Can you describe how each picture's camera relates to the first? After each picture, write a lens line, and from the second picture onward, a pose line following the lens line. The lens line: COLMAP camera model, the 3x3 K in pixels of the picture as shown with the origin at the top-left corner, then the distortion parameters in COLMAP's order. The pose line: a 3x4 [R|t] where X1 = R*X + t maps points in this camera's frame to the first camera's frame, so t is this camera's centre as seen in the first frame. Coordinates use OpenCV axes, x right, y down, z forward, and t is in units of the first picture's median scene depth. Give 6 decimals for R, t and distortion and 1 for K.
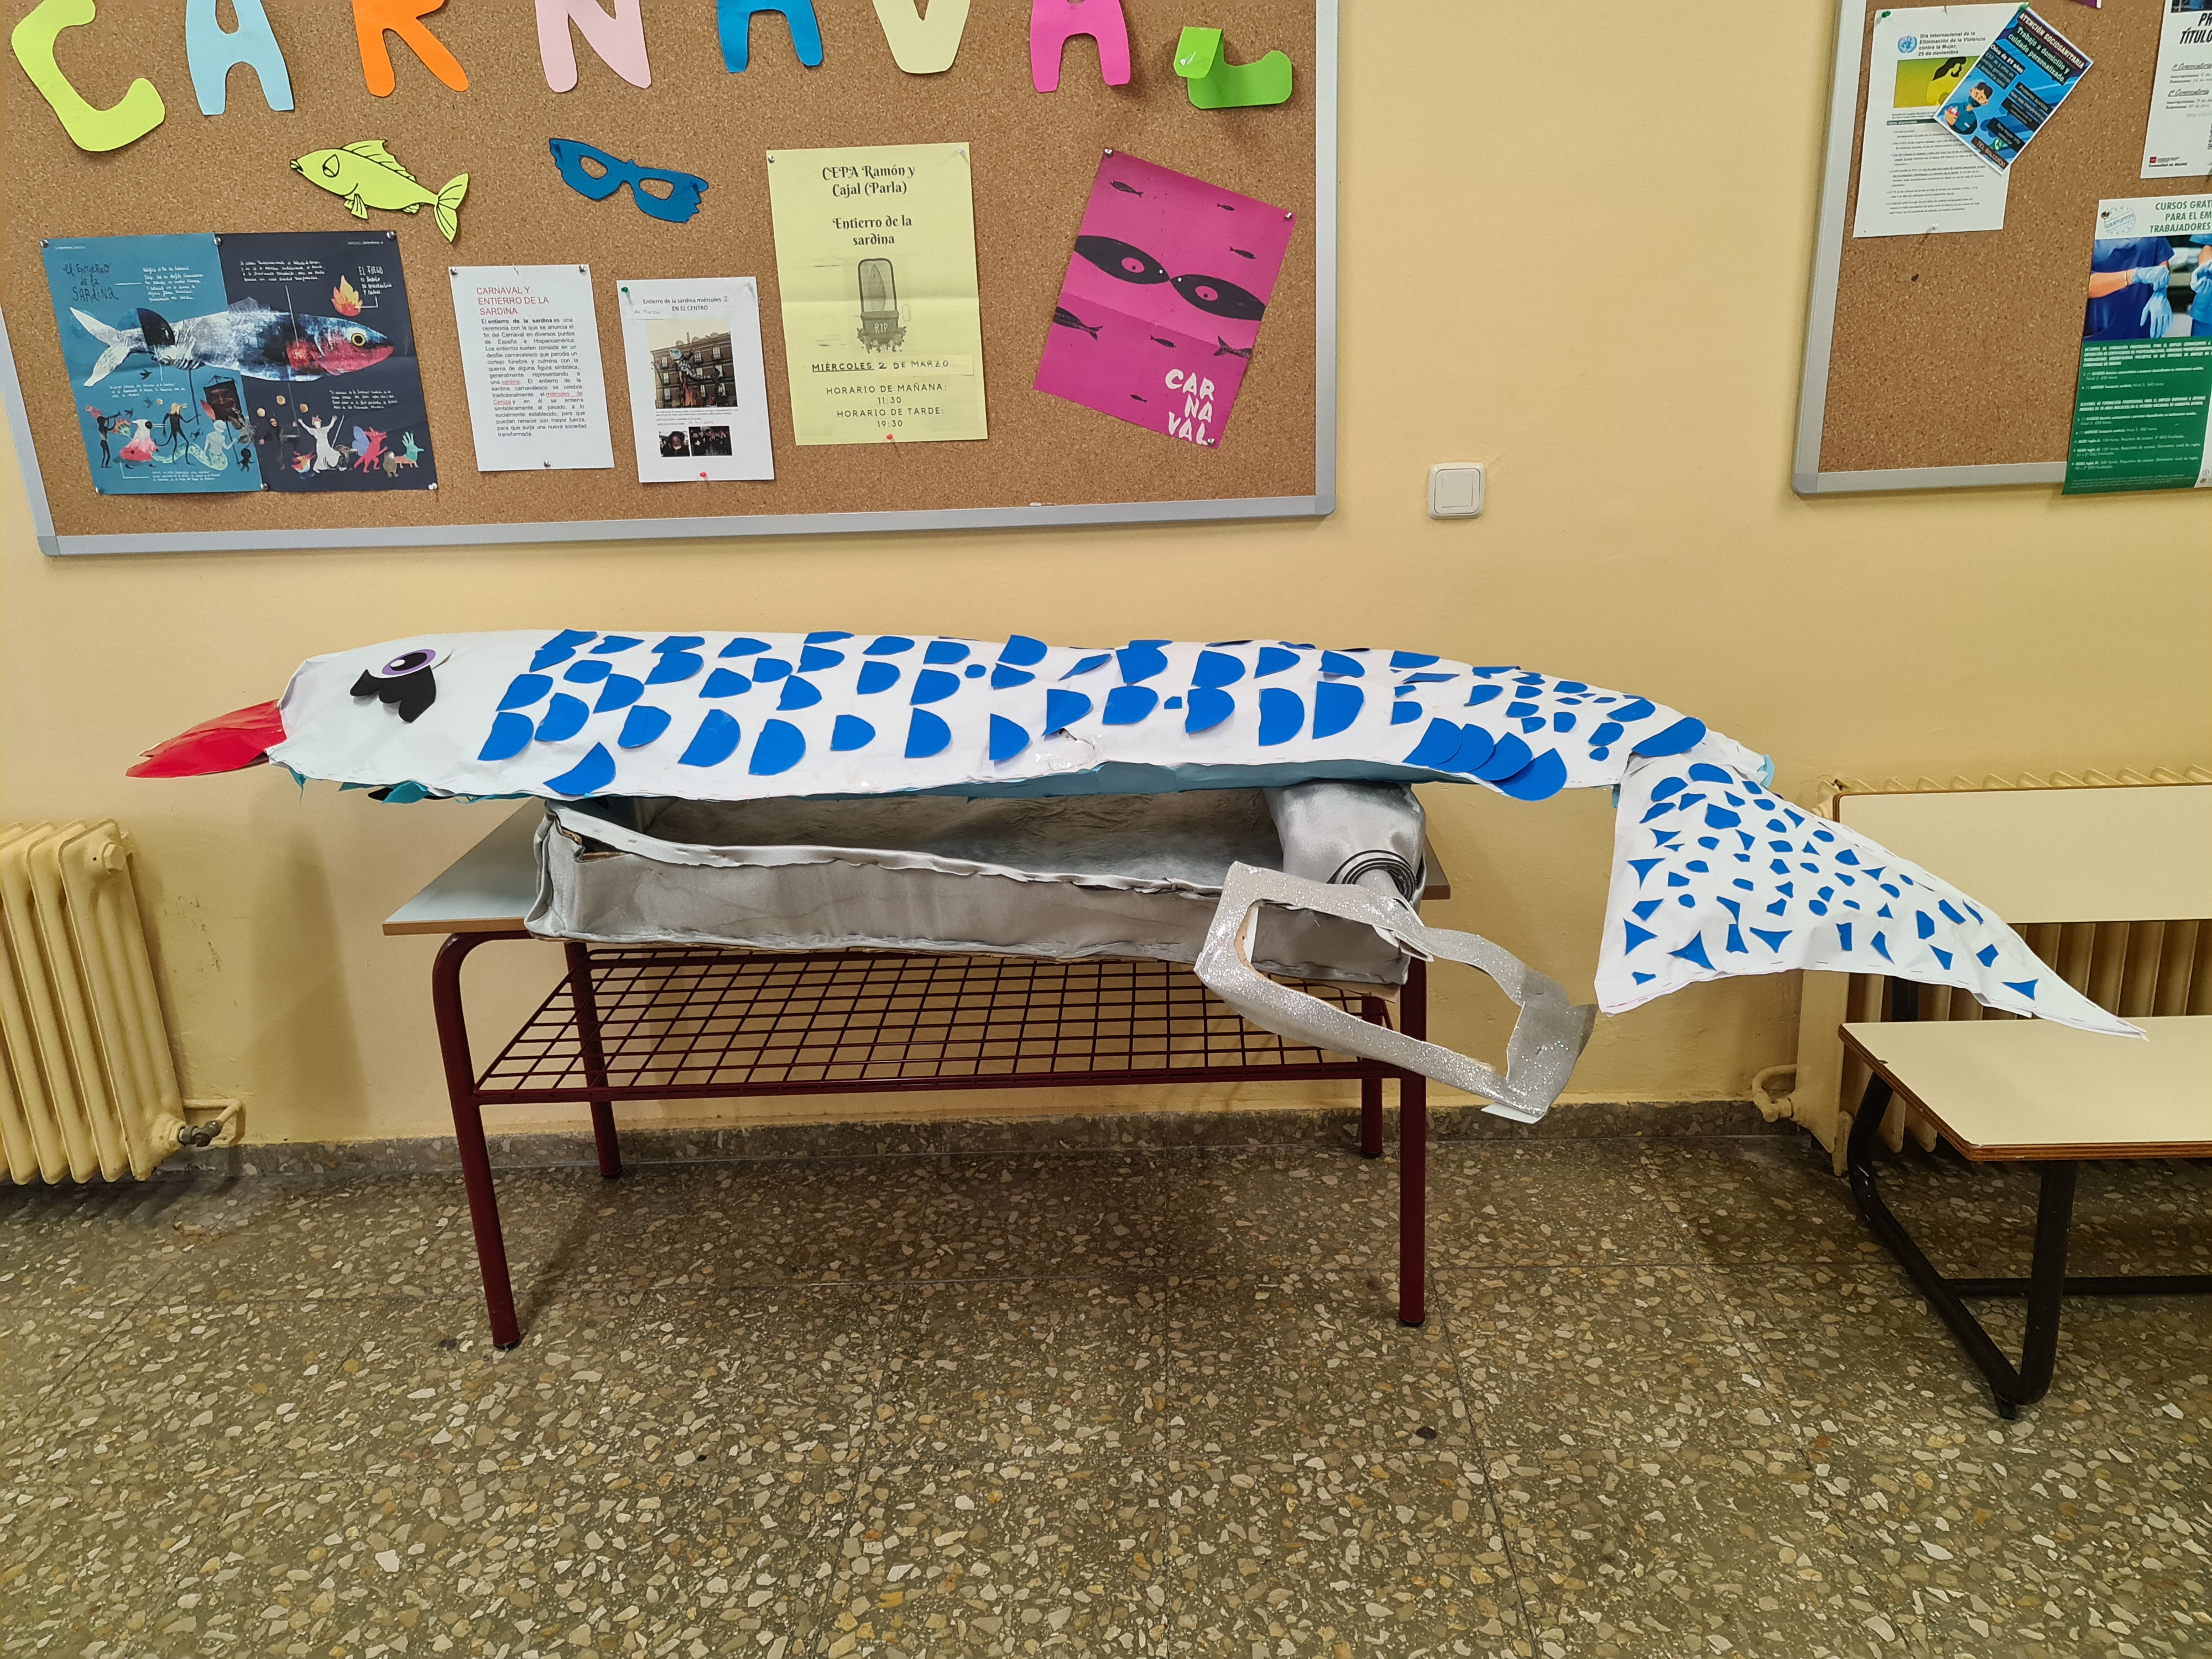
lens RADIAL K [[1609.6, 0, 1117.5], [0, 1609.6, 806.0], [0, 0, 1]] dist [0.091680, -0.080038]
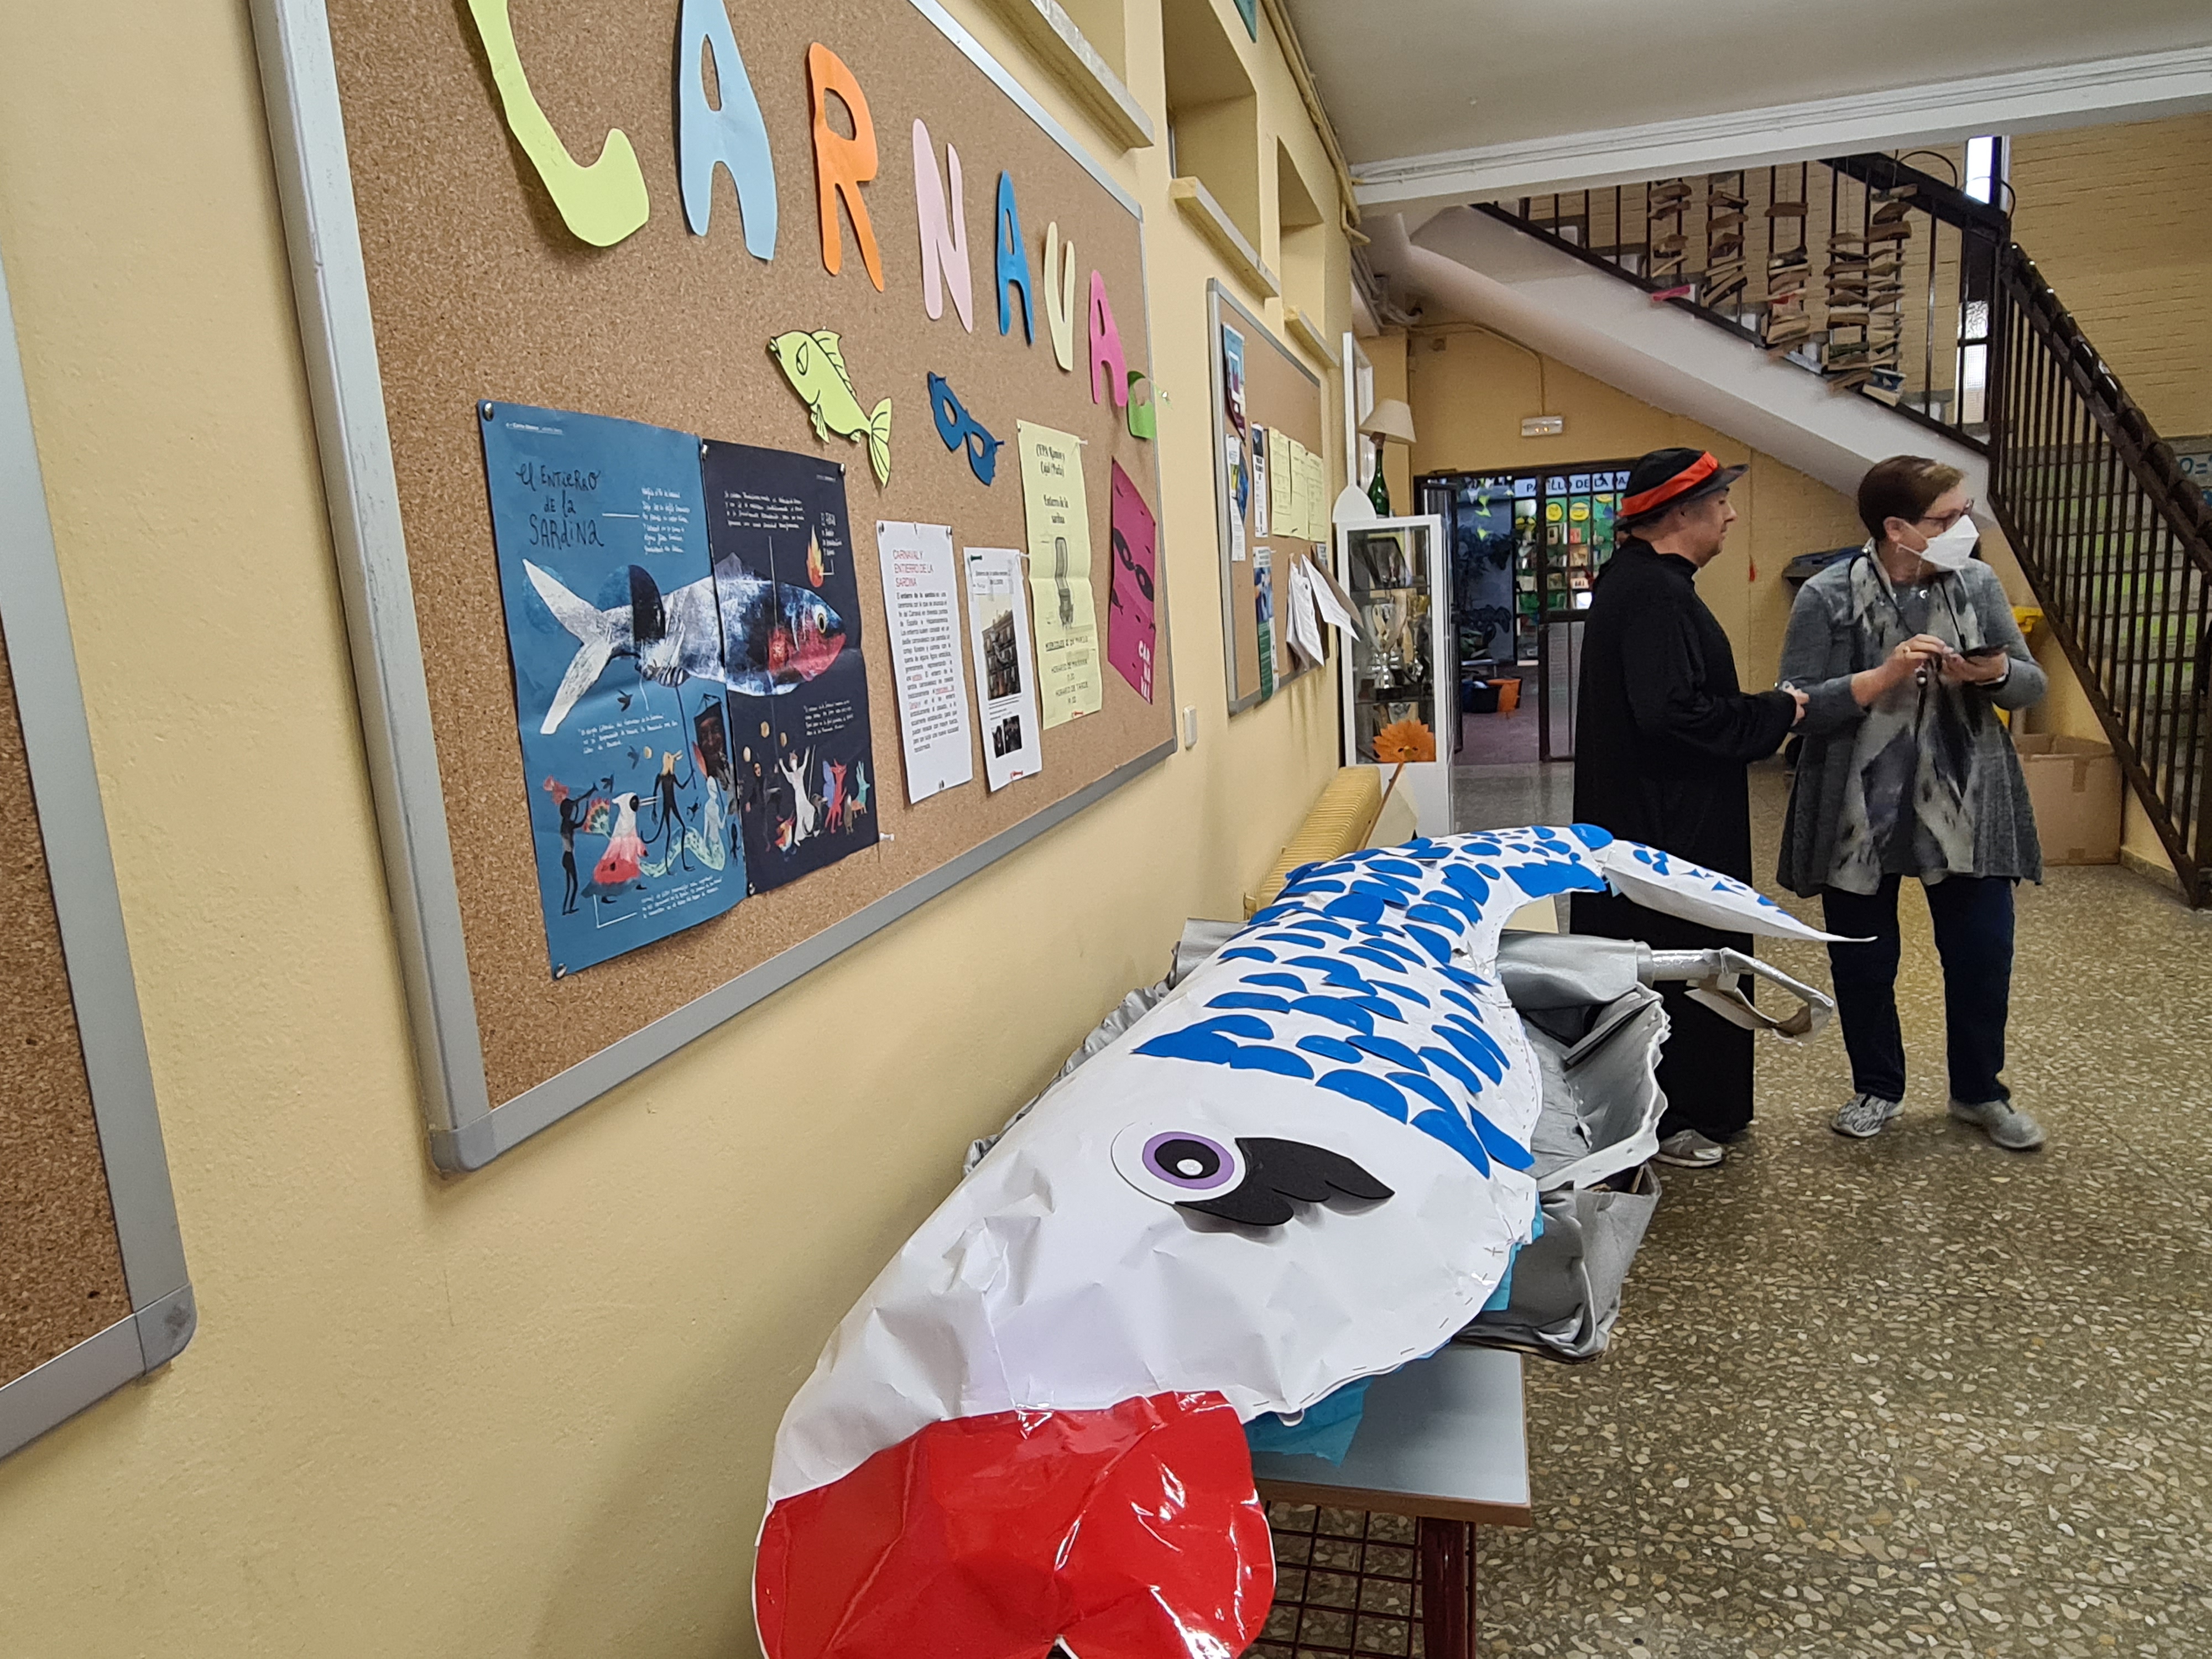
lens RADIAL K [[1432.3, 0, 1101.6], [0, 1432.3, 833.1], [0, 0, 1]] dist [0.003744, -0.004070]
pose [[0.236090, -0.141343, 0.961397, -0.969971], [0.353775, 0.933970, 0.050434, -0.199682], [-0.905044, 0.328212, 0.270504, 0.782300]]
